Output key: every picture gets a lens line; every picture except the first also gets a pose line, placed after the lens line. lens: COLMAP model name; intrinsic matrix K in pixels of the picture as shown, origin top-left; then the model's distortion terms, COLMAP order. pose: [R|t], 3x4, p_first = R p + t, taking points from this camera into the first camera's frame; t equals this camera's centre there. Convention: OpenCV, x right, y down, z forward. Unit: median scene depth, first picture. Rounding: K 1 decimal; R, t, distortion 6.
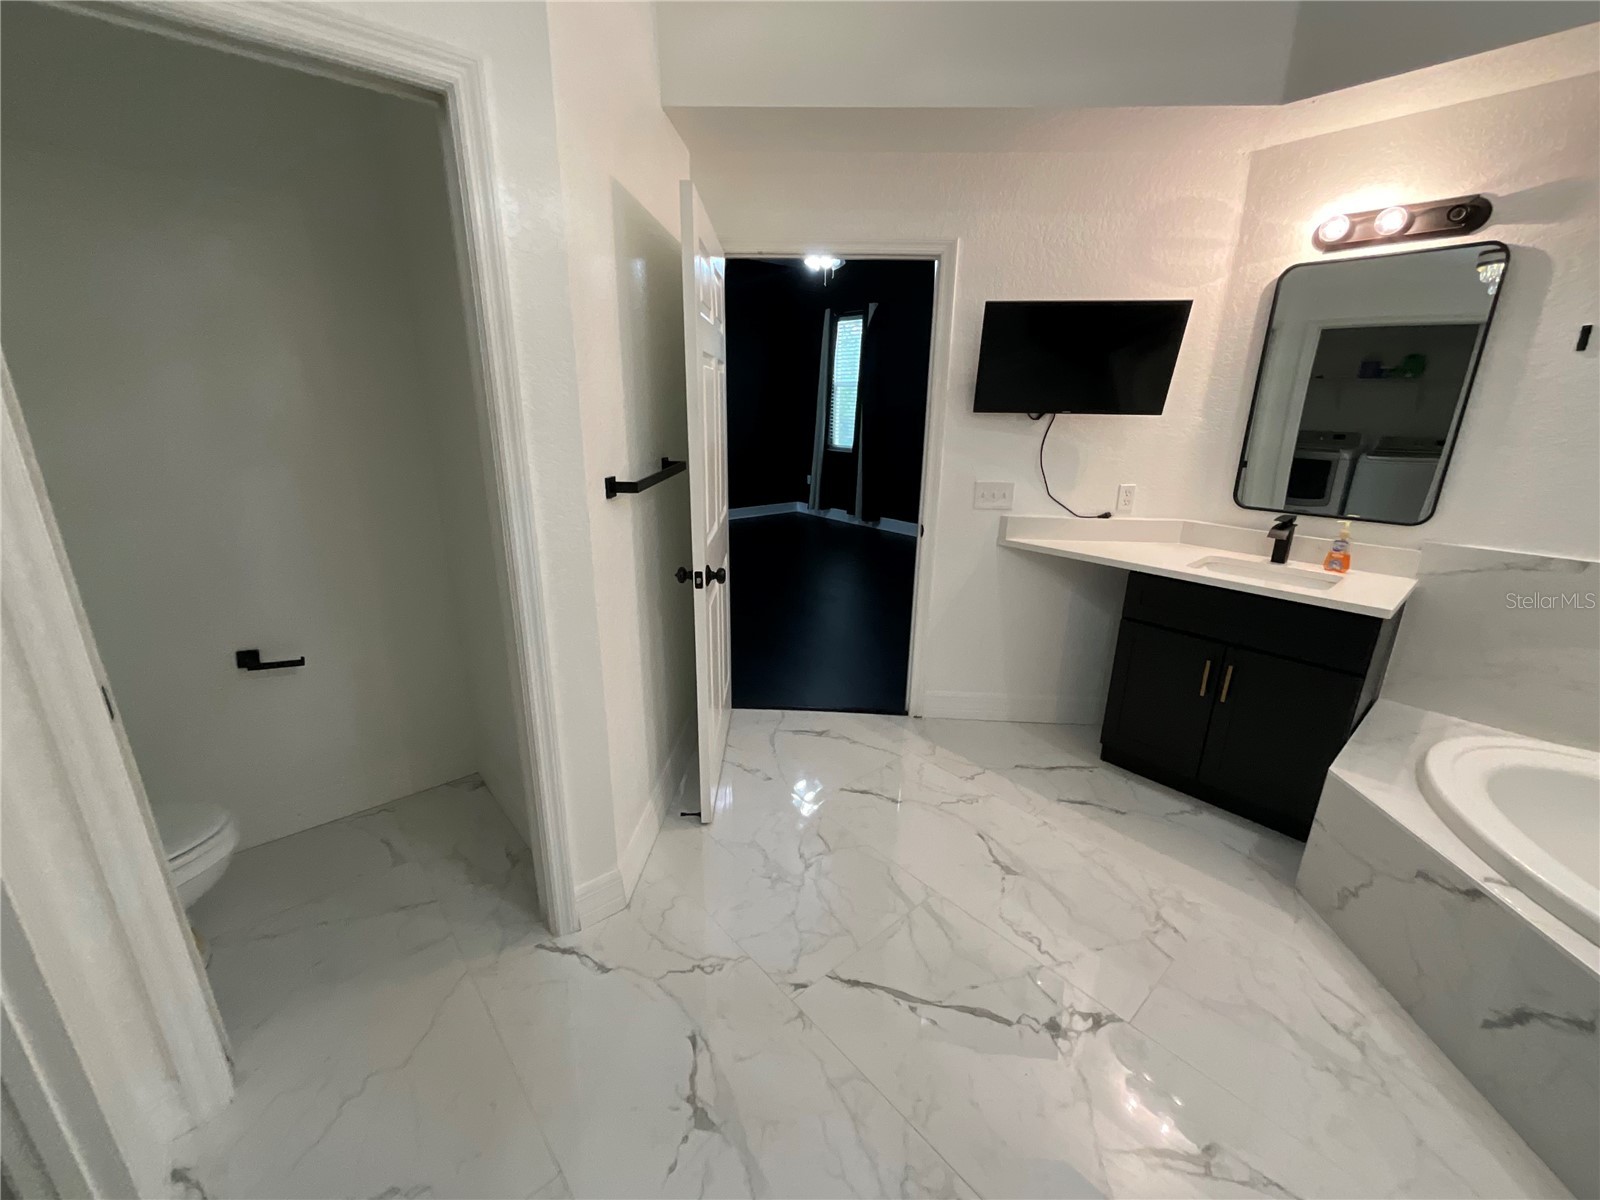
lens RADIAL K [[651.6, 0, 800.5], [0, 651.6, 600.0], [0, 0, 1]] dist [-0.001755, 0.001625]
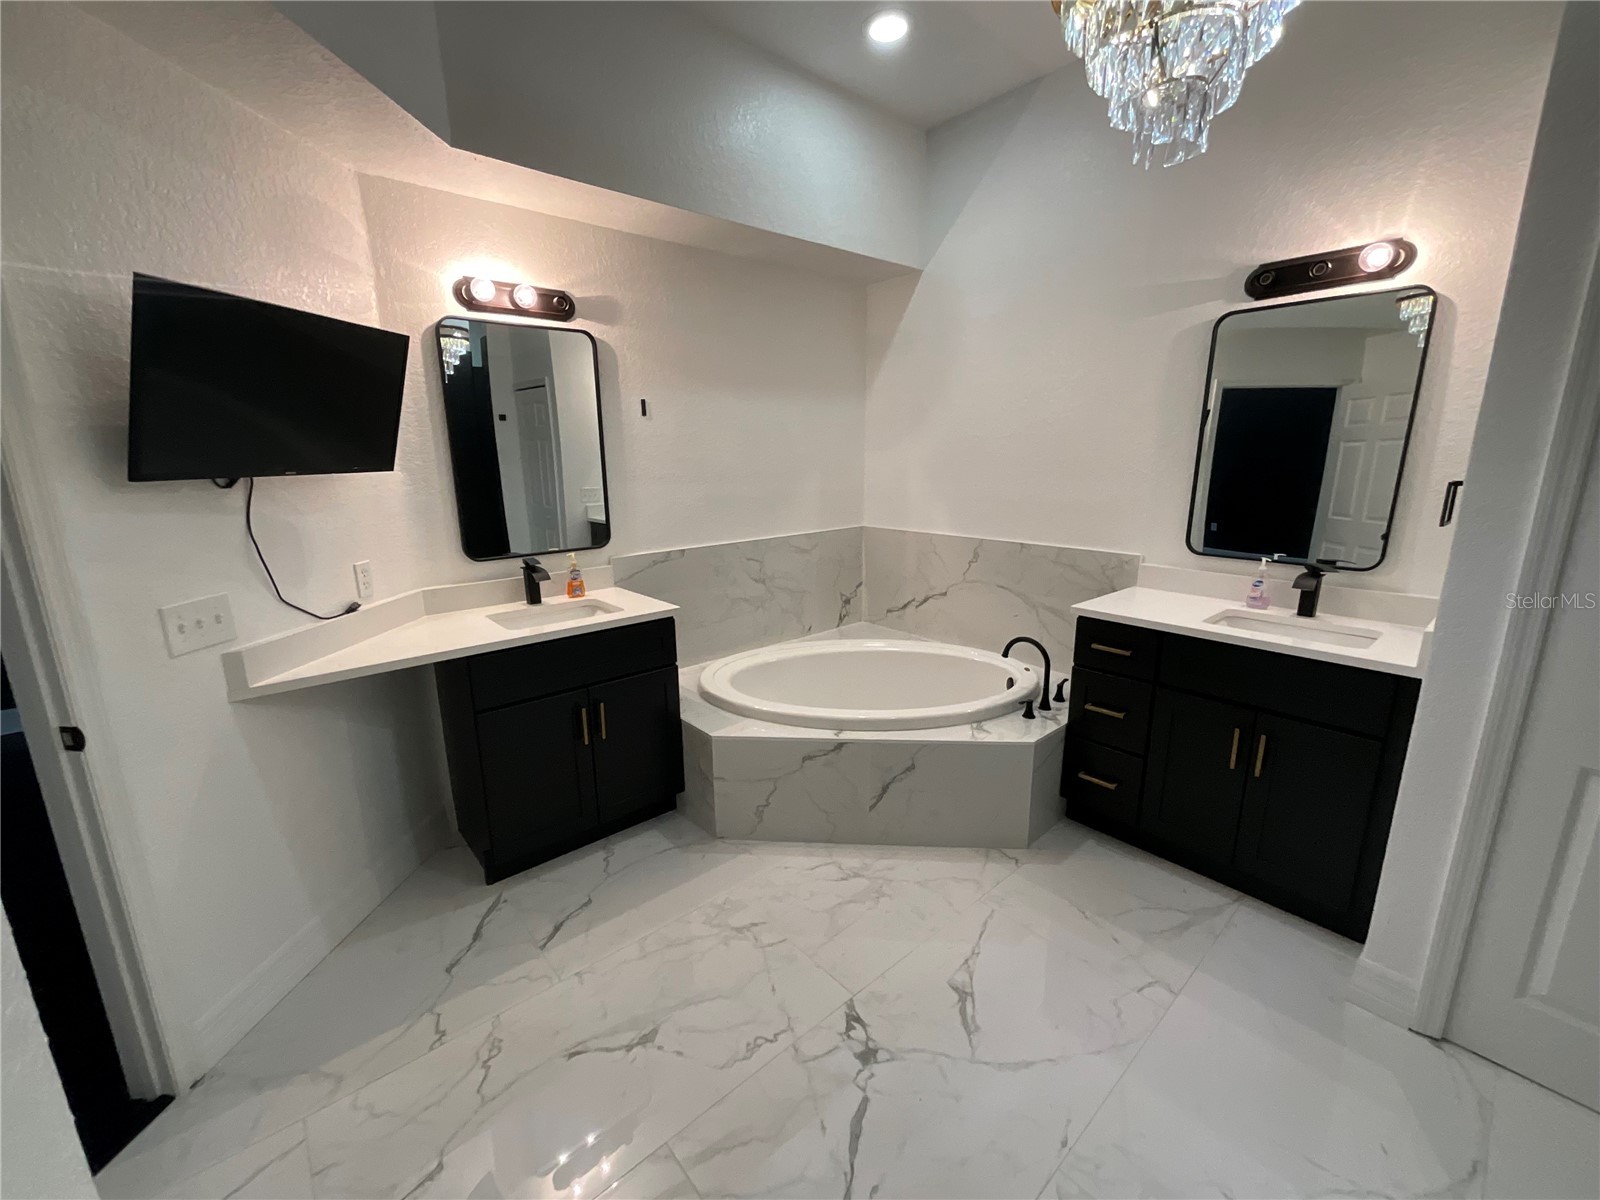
lens RADIAL K [[651.6, 0, 799.5], [0, 651.6, 600.3], [0, 0, 1]] dist [-0.001755, 0.001625]
pose [[-0.000069, -0.236737, 0.971574, -0.303974], [0.302605, 0.926018, 0.225658, -0.187851], [-0.953116, 0.294019, 0.071574, 0.578228]]
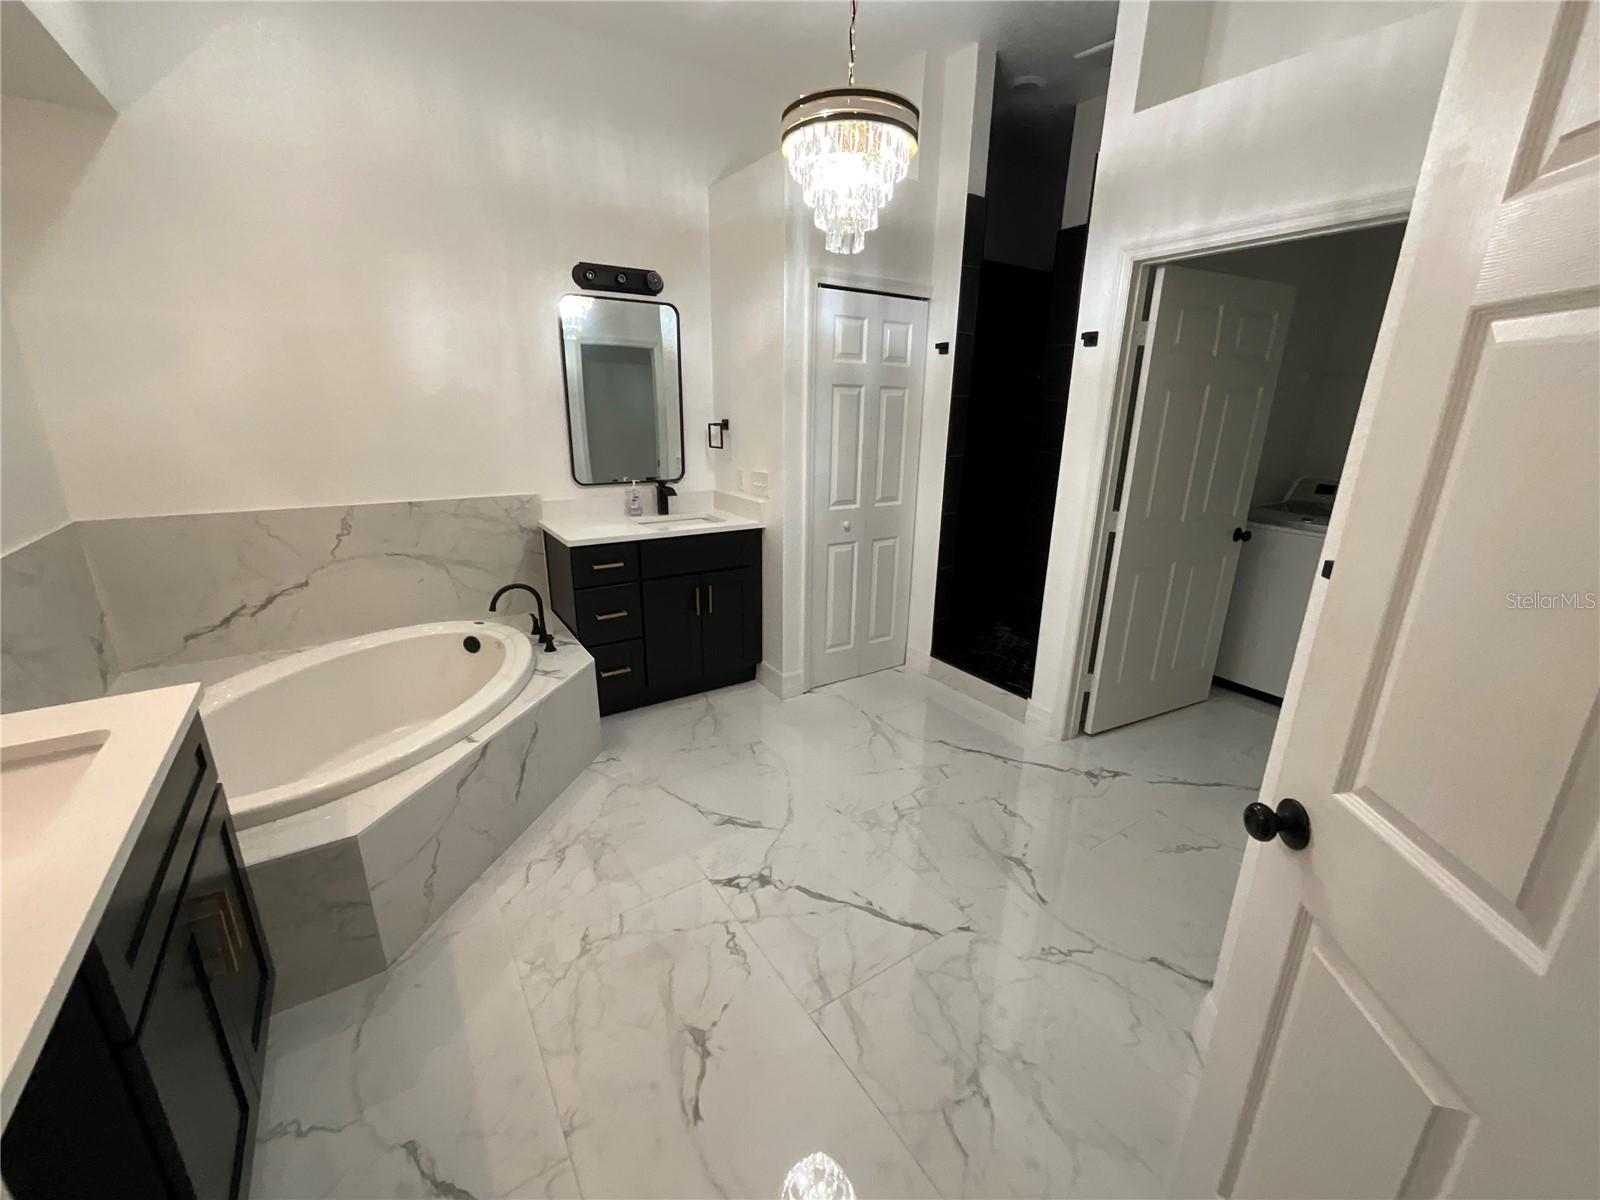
lens RADIAL K [[651.6, 0, 798.2], [0, 651.6, 604.8], [0, 0, 1]] dist [-0.001755, 0.001625]
pose [[-0.989951, -0.068582, 0.123670, 0.140227], [0.013604, 0.824286, 0.566010, -0.393954], [-0.140758, 0.562004, -0.815070, 1.242718]]
